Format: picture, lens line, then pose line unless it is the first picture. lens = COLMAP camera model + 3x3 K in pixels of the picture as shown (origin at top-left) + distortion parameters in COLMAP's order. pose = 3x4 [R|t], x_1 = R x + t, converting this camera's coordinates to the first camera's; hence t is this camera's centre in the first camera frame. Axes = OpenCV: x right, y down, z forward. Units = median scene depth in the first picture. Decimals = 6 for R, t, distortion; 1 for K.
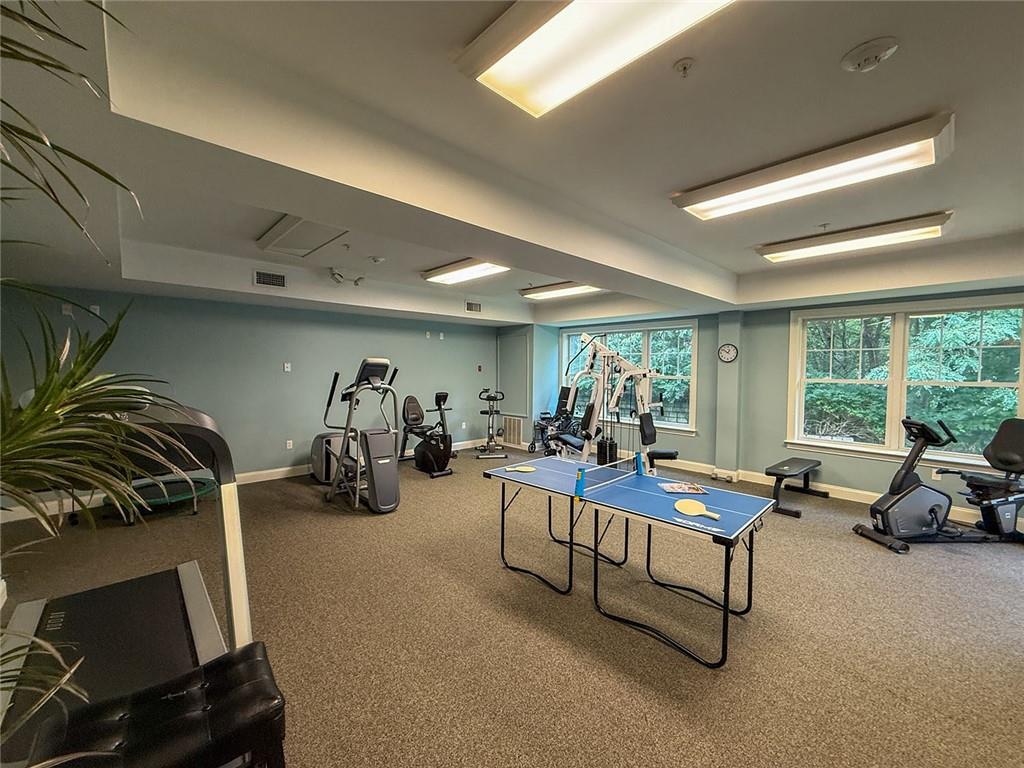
lens RADIAL K [[417.4, 0, 502.9], [0, 417.4, 387.9], [0, 0, 1]] dist [-0.004152, -0.002011]
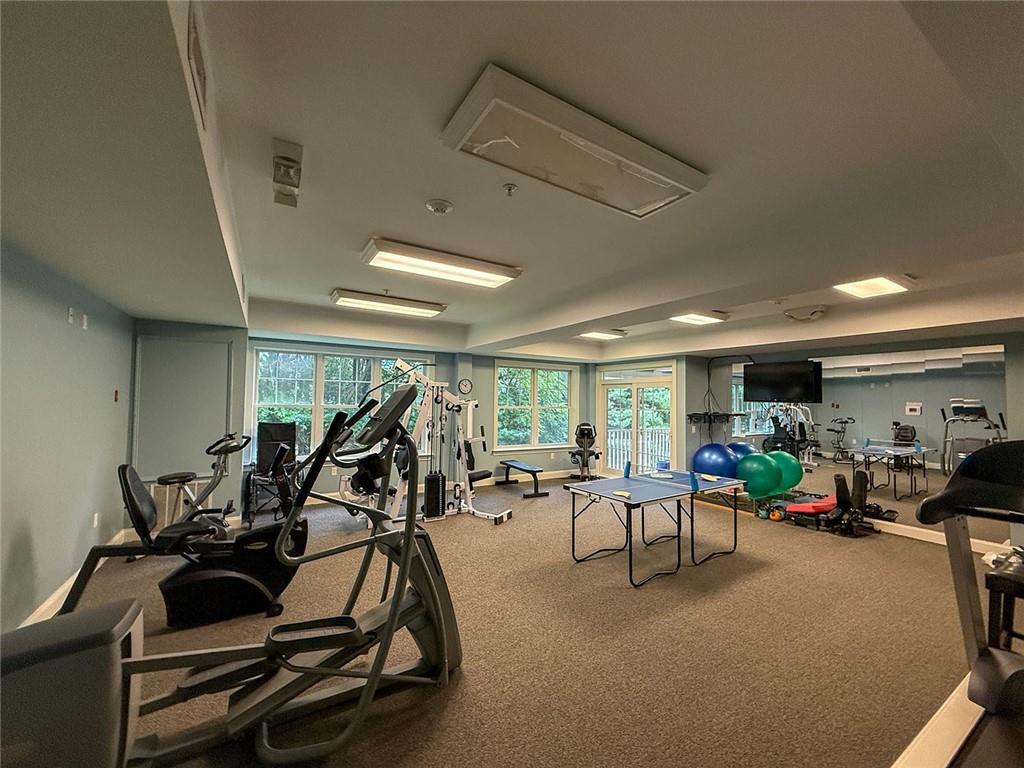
lens RADIAL K [[417.4, 0, 504.4], [0, 417.4, 385.2], [0, 0, 1]] dist [-0.004152, -0.002011]
pose [[0.180415, 0.031631, 0.983082, -0.751704], [0.032428, 0.998748, -0.038086, -0.041776], [-0.983056, 0.038751, 0.179163, 0.747740]]
